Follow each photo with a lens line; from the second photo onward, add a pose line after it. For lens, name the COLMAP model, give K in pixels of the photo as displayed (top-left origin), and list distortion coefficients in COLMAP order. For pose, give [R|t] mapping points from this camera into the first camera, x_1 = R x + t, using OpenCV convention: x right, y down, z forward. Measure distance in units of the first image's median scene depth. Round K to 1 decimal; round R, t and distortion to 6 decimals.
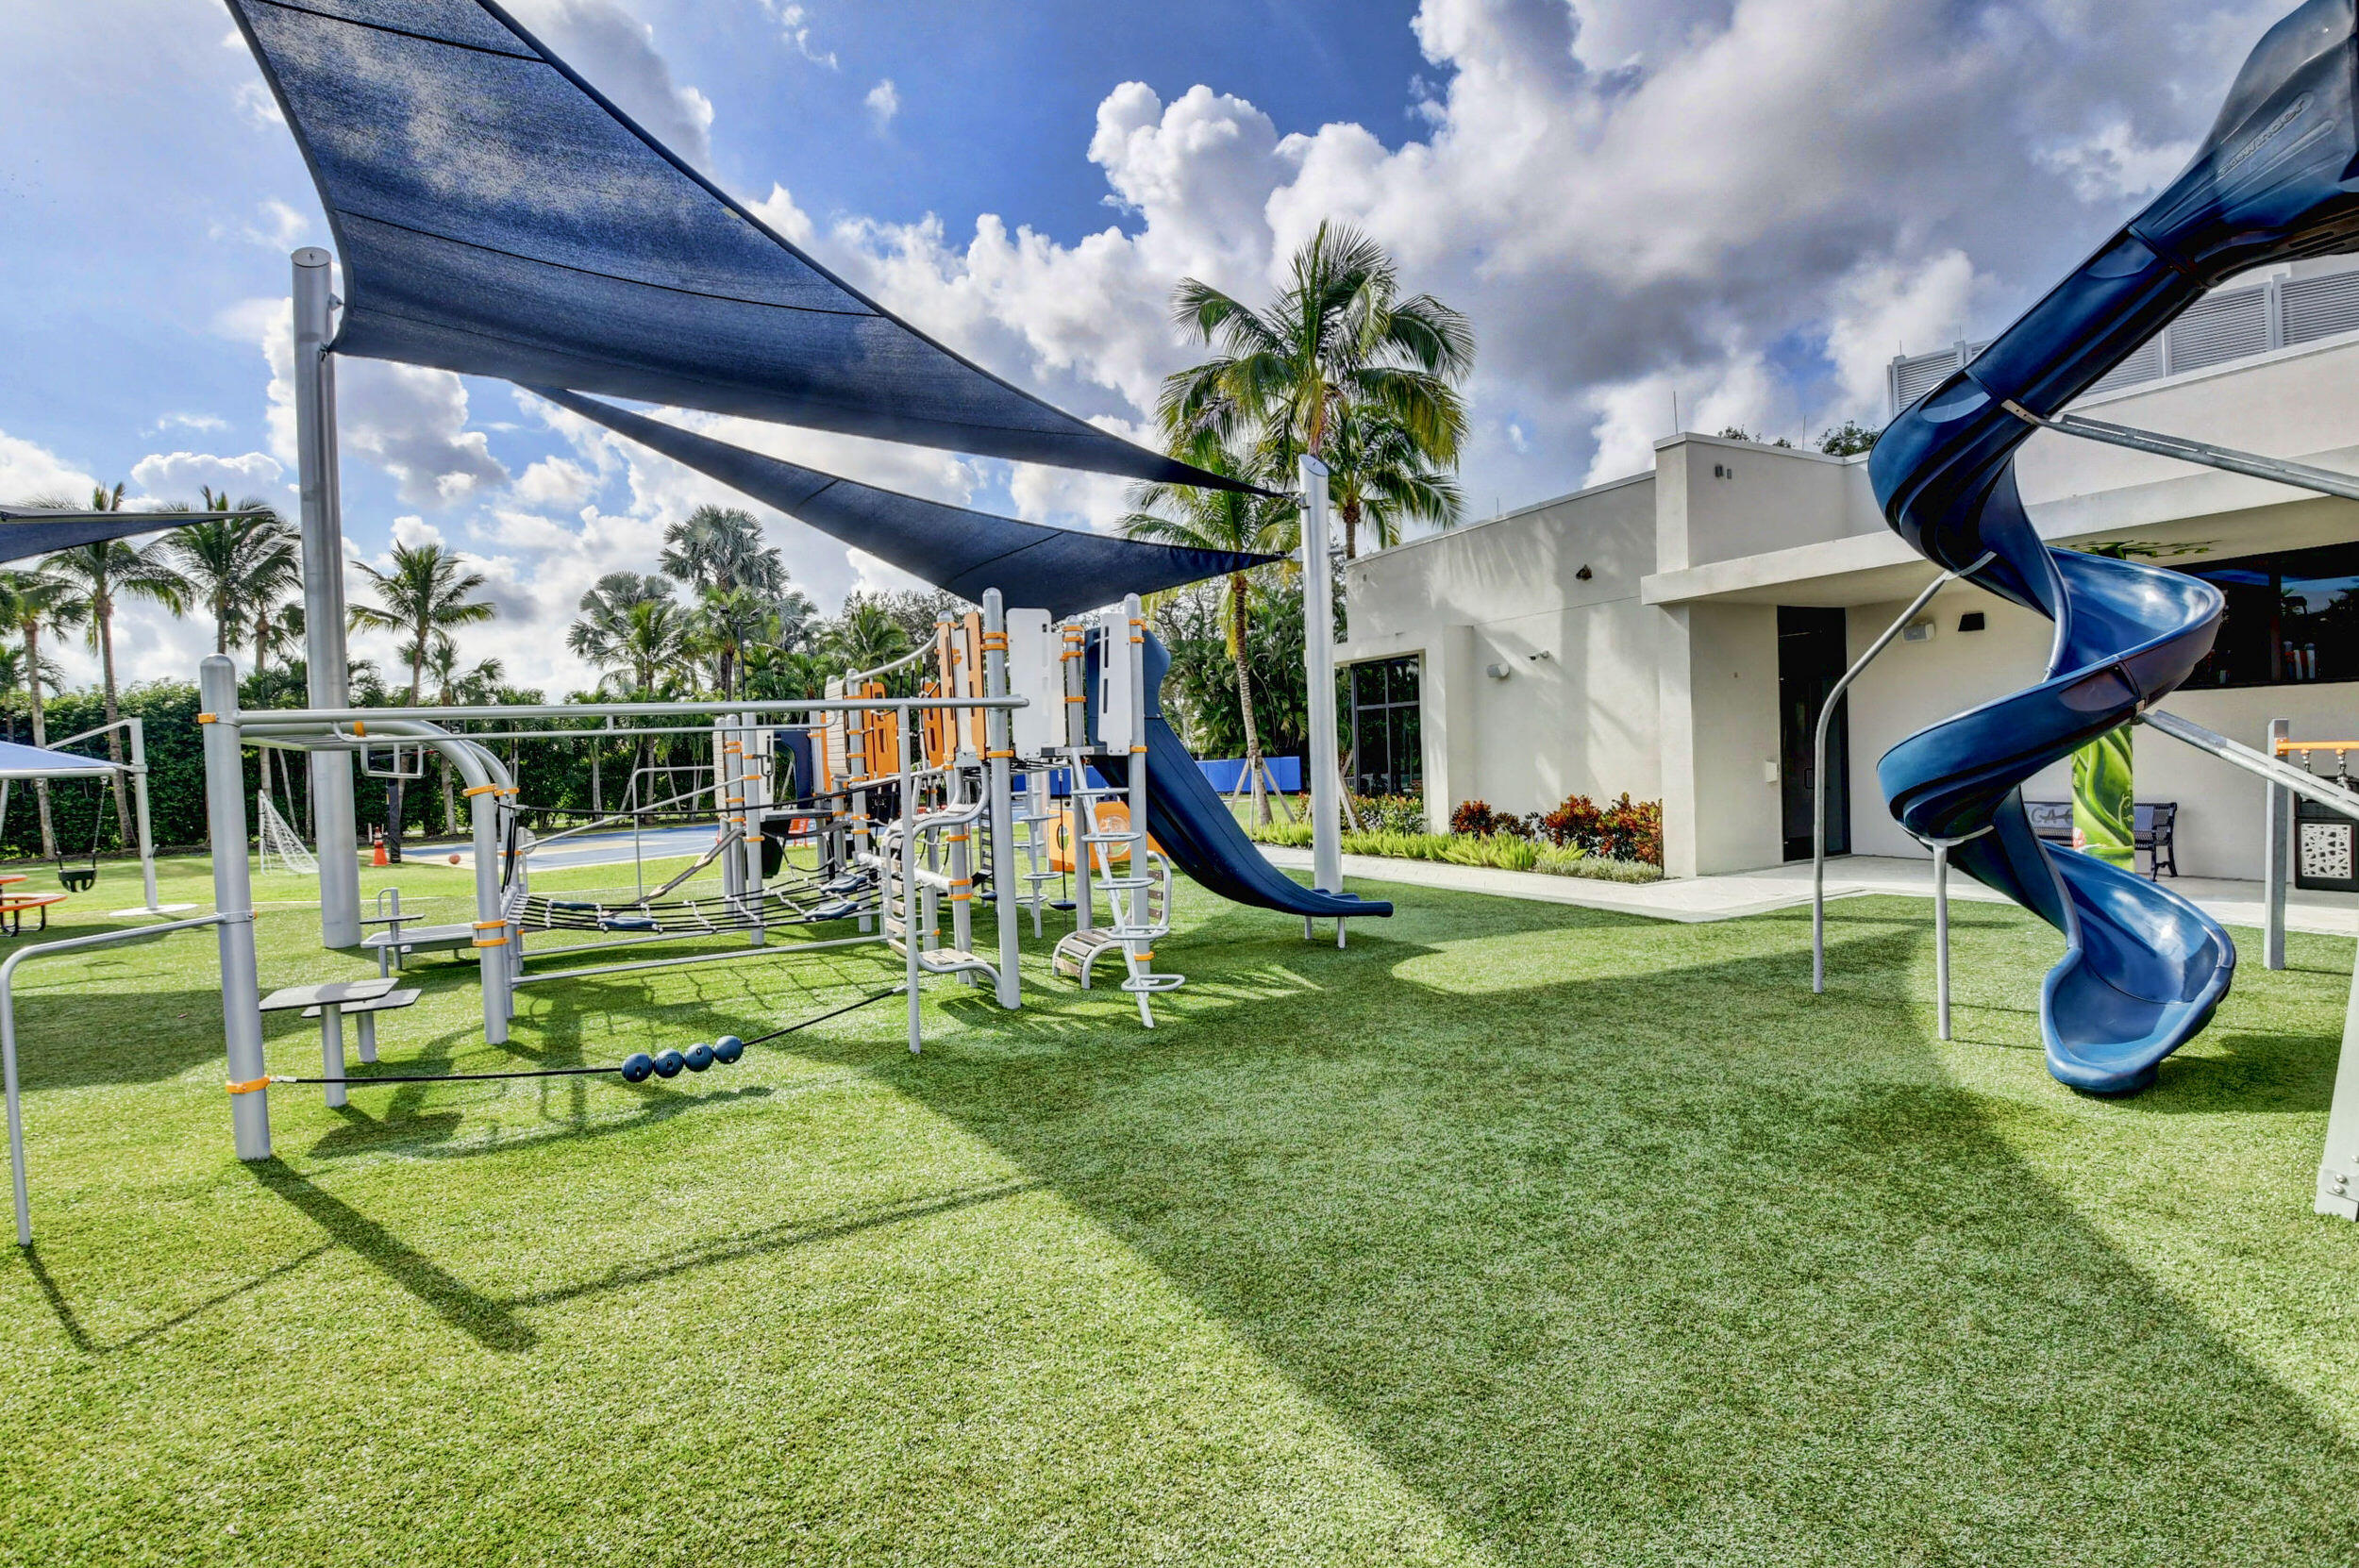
lens RADIAL K [[1068.3, 0, 1169.8], [0, 1068.3, 781.1], [0, 0, 1]] dist [-0.028793, -0.002225]
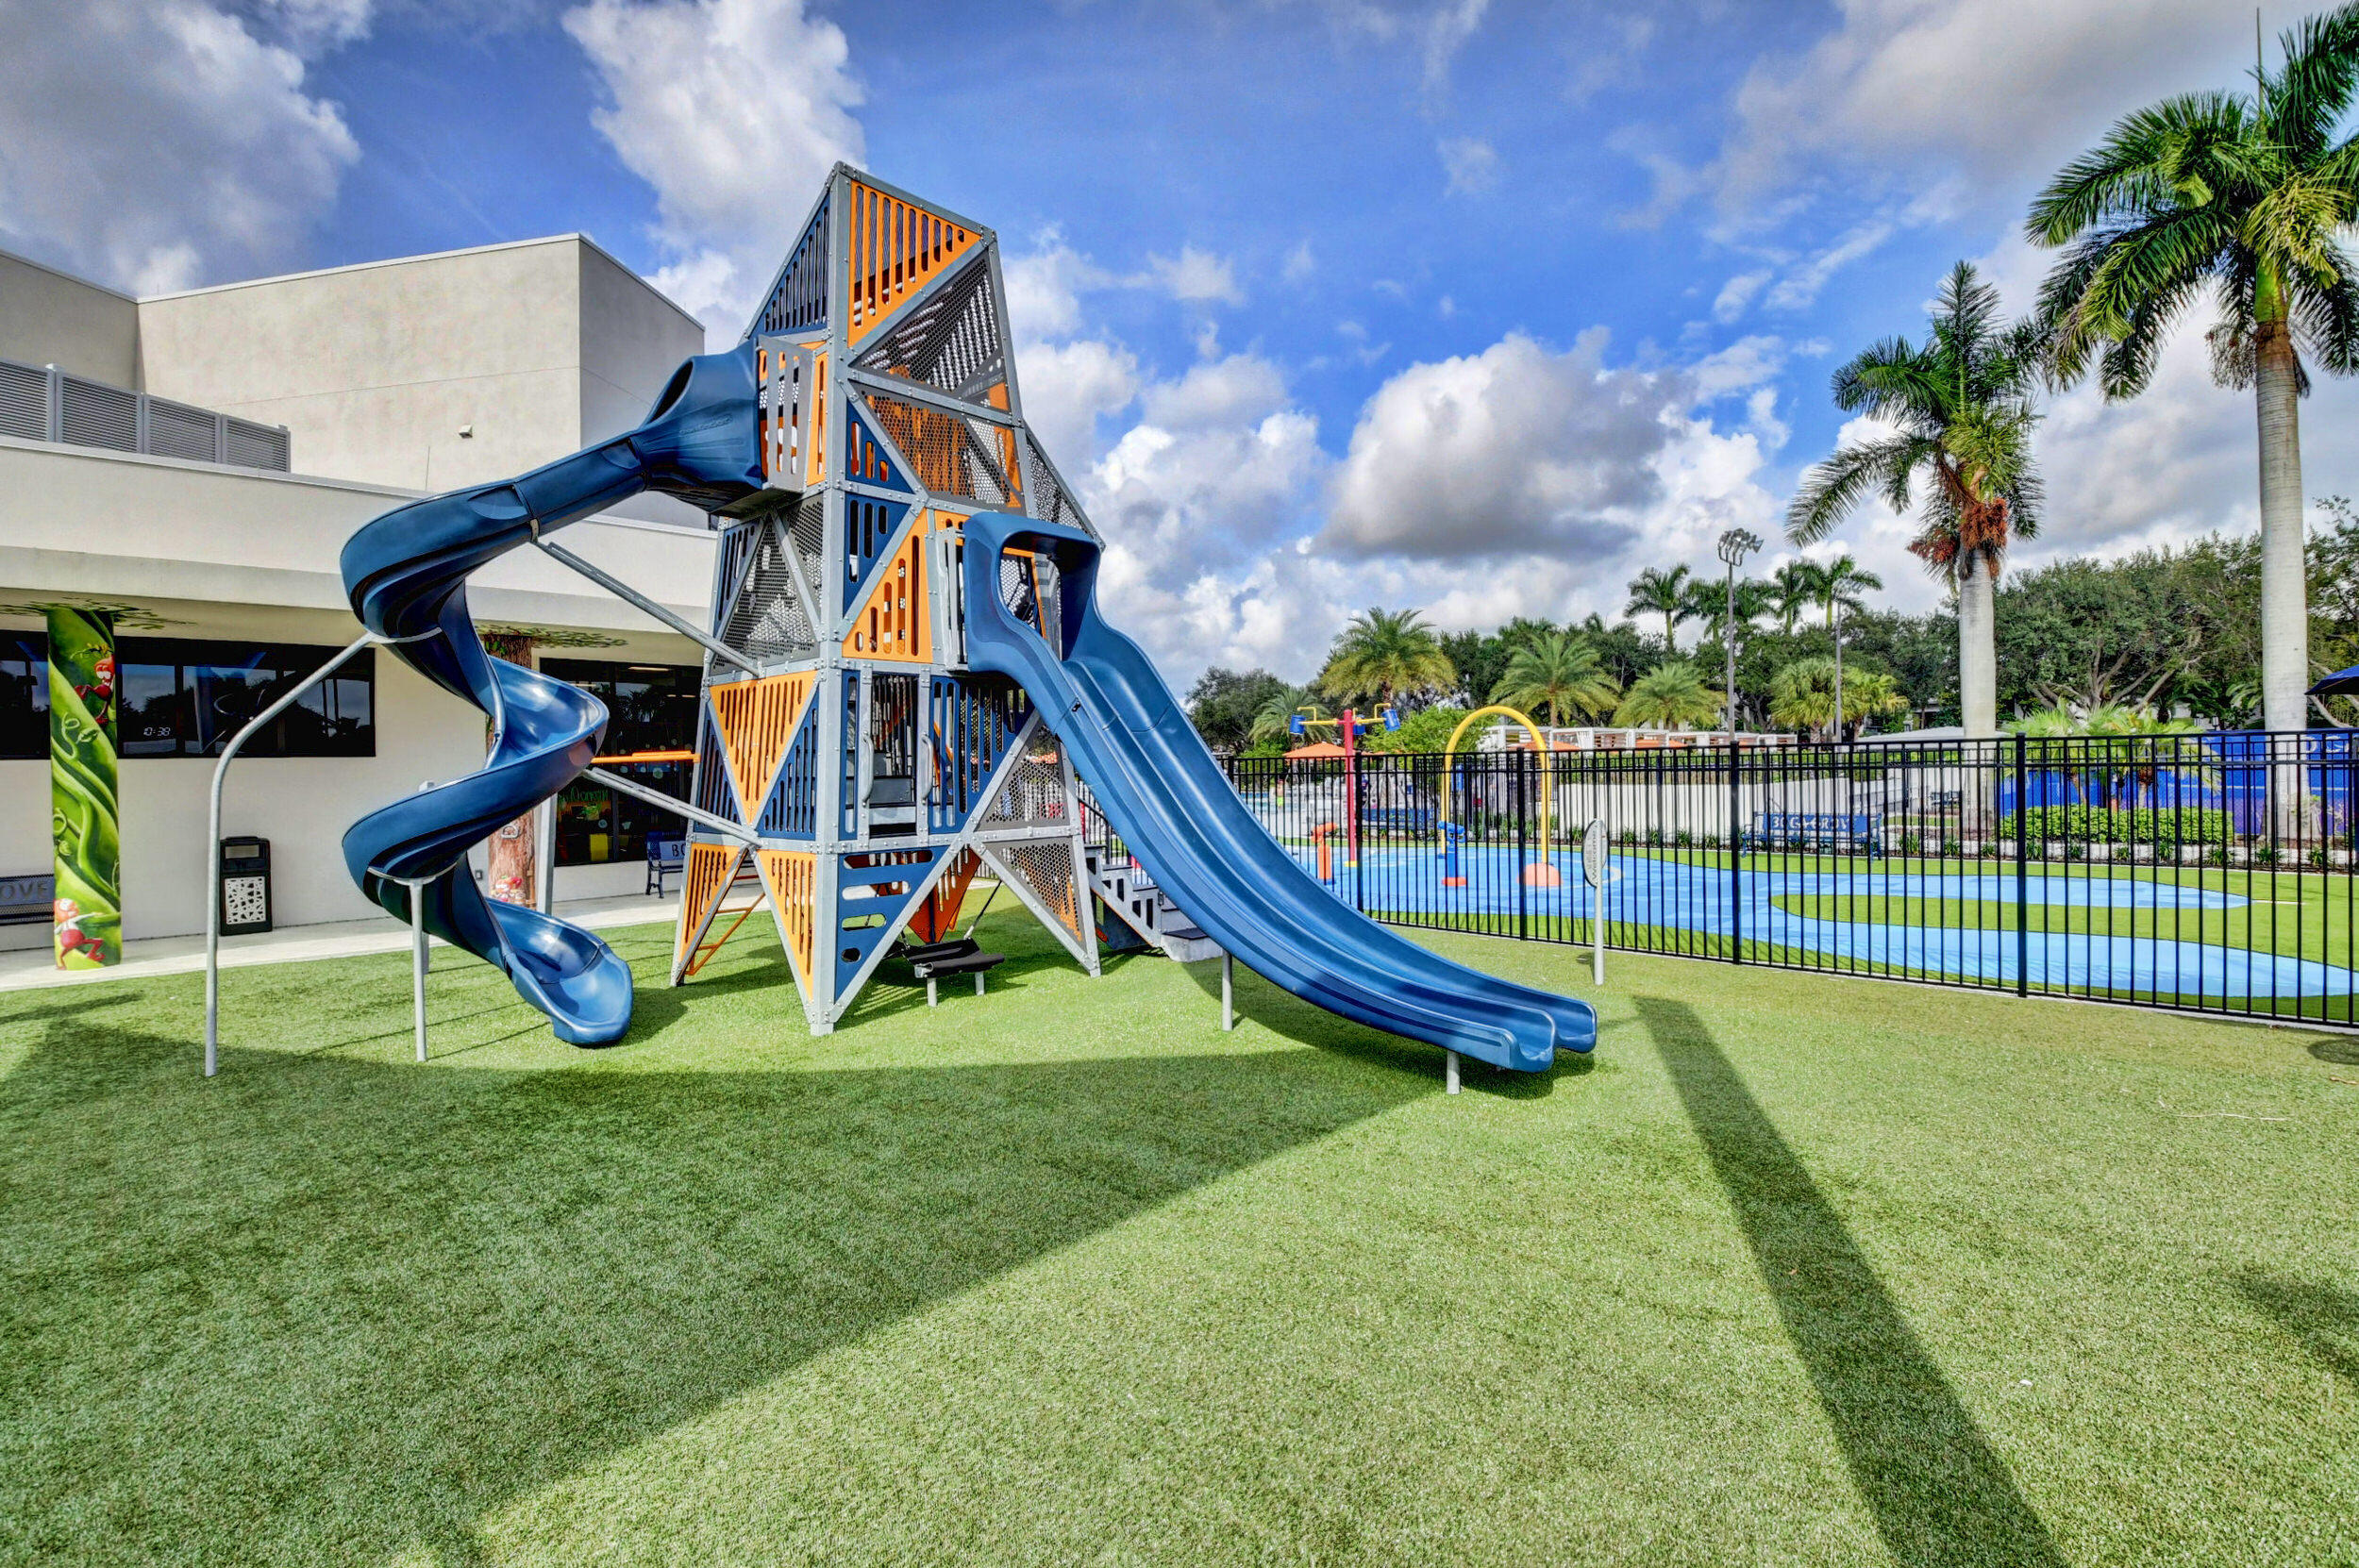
lens RADIAL K [[1068.3, 0, 1188.6], [0, 1068.3, 783.5], [0, 0, 1]] dist [-0.028793, -0.002225]
pose [[-0.315306, 0.027577, 0.948589, -0.591454], [0.054589, 0.998450, -0.010882, 0.011905], [-0.947419, 0.048352, -0.316322, 0.602634]]
